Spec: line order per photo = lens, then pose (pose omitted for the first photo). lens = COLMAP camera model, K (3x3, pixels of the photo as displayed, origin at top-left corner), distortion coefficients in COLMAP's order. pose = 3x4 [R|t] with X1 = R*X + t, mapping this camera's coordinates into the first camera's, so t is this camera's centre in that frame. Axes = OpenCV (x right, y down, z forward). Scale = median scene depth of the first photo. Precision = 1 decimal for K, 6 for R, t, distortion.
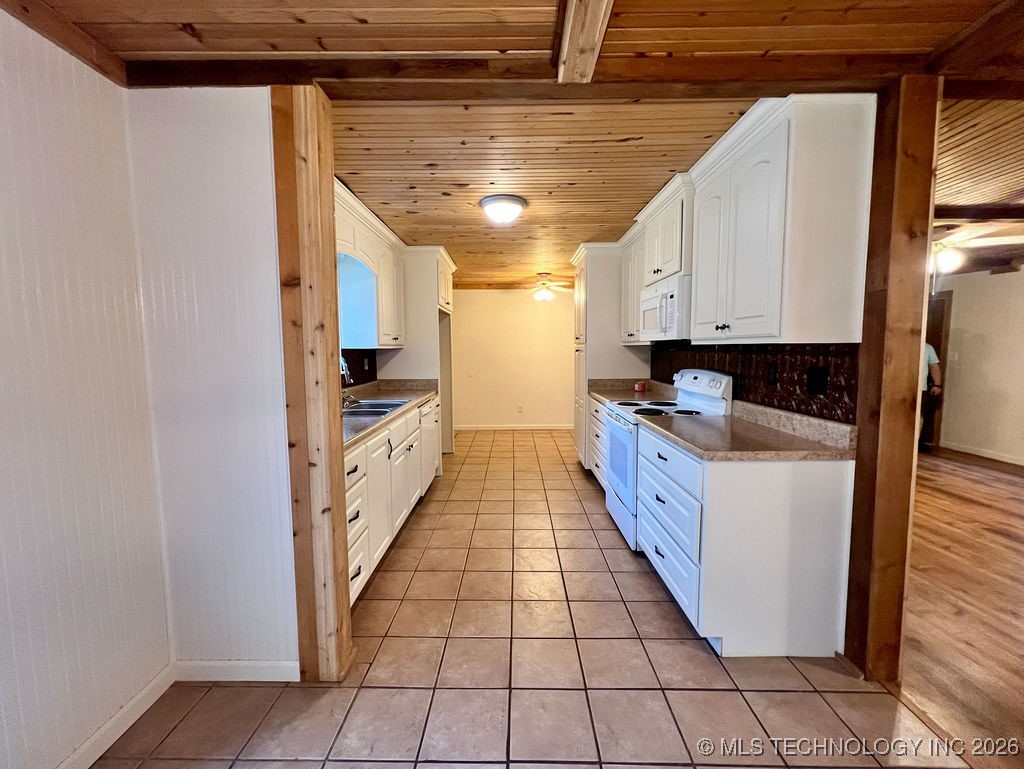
lens RADIAL K [[413.3, 0, 507.7], [0, 413.3, 383.0], [0, 0, 1]] dist [-0.002499, 0.001107]
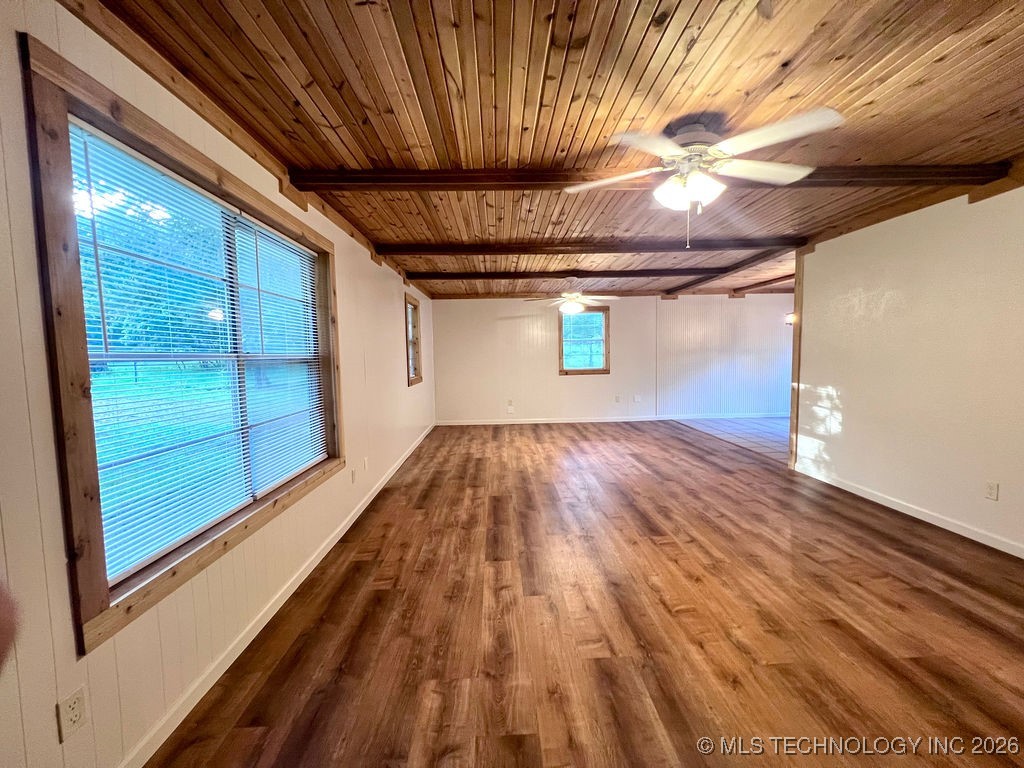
lens RADIAL K [[413.3, 0, 508.5], [0, 413.3, 383.5], [0, 0, 1]] dist [-0.002499, 0.001107]
pose [[-0.998758, 0.026688, -0.042083, 1.646213], [0.020077, 0.988430, 0.150345, -0.147031], [0.045609, 0.149314, -0.987737, 1.991443]]
